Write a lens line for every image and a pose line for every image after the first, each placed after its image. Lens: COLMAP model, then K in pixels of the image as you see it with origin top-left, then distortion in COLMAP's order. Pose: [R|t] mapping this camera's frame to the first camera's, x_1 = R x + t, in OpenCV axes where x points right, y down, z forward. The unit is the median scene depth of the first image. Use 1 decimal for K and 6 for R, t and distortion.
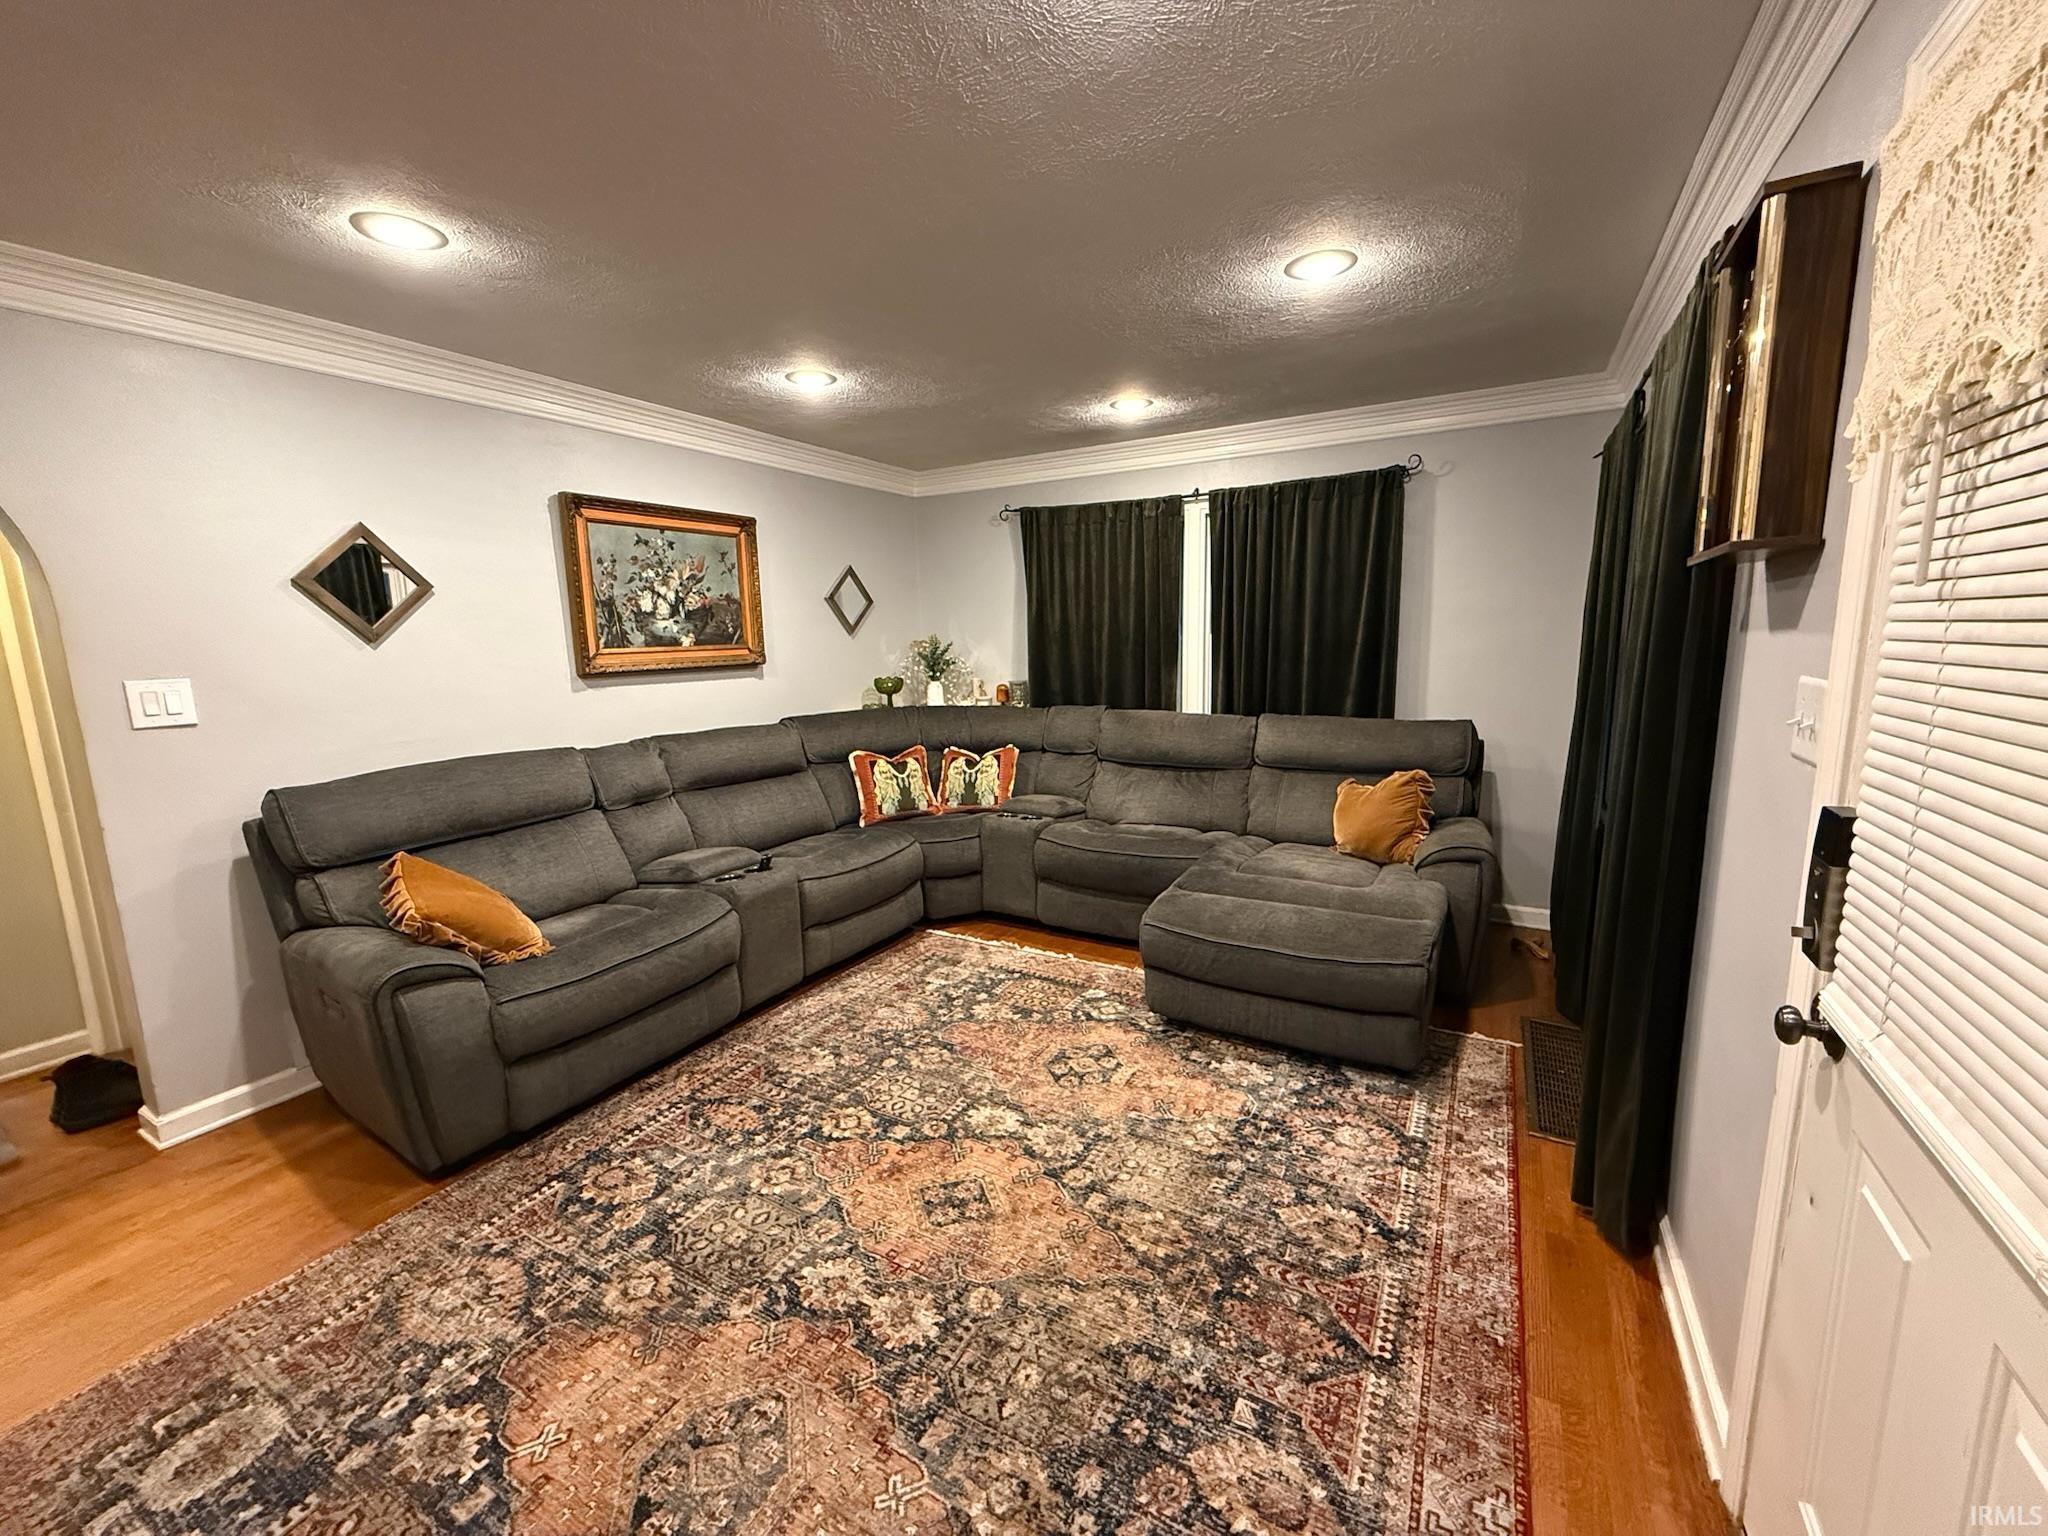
lens RADIAL K [[820.3, 0, 1019.7], [0, 820.3, 767.9], [0, 0, 1]] dist [-0.001320, -0.000195]
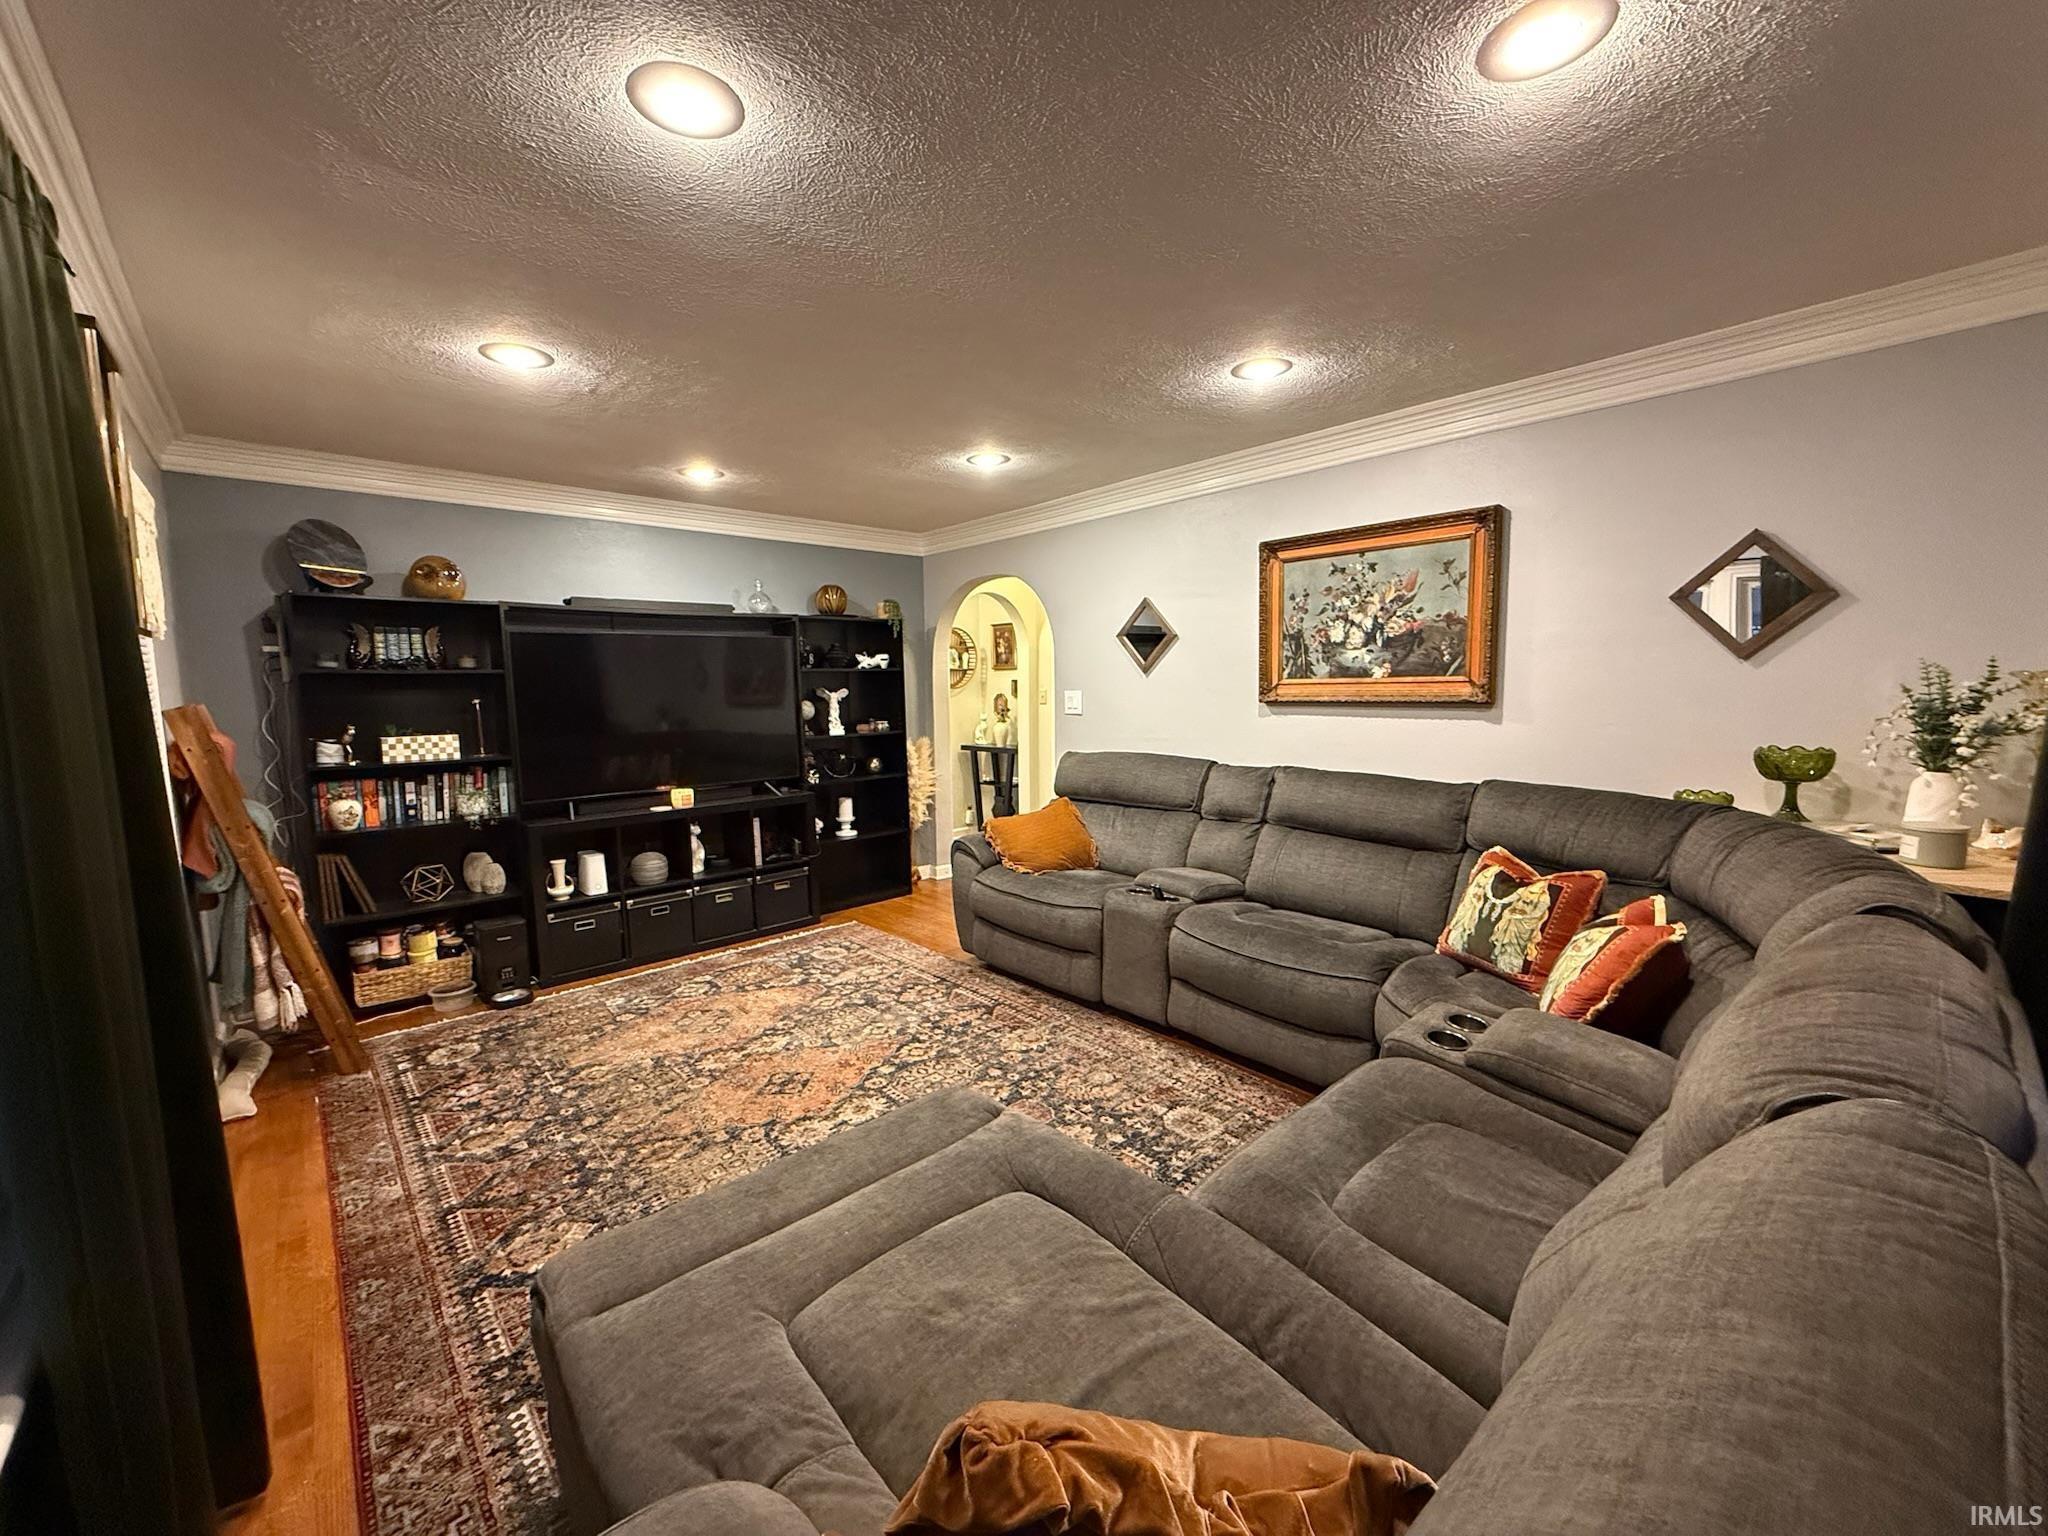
lens RADIAL K [[820.3, 0, 1021.1], [0, 820.3, 769.9], [0, 0, 1]] dist [-0.001320, -0.000195]
pose [[-0.315964, 0.128990, -0.939962, 0.688849], [-0.130786, 0.975336, 0.177807, -0.193427], [0.939714, 0.179114, -0.291301, 1.114587]]
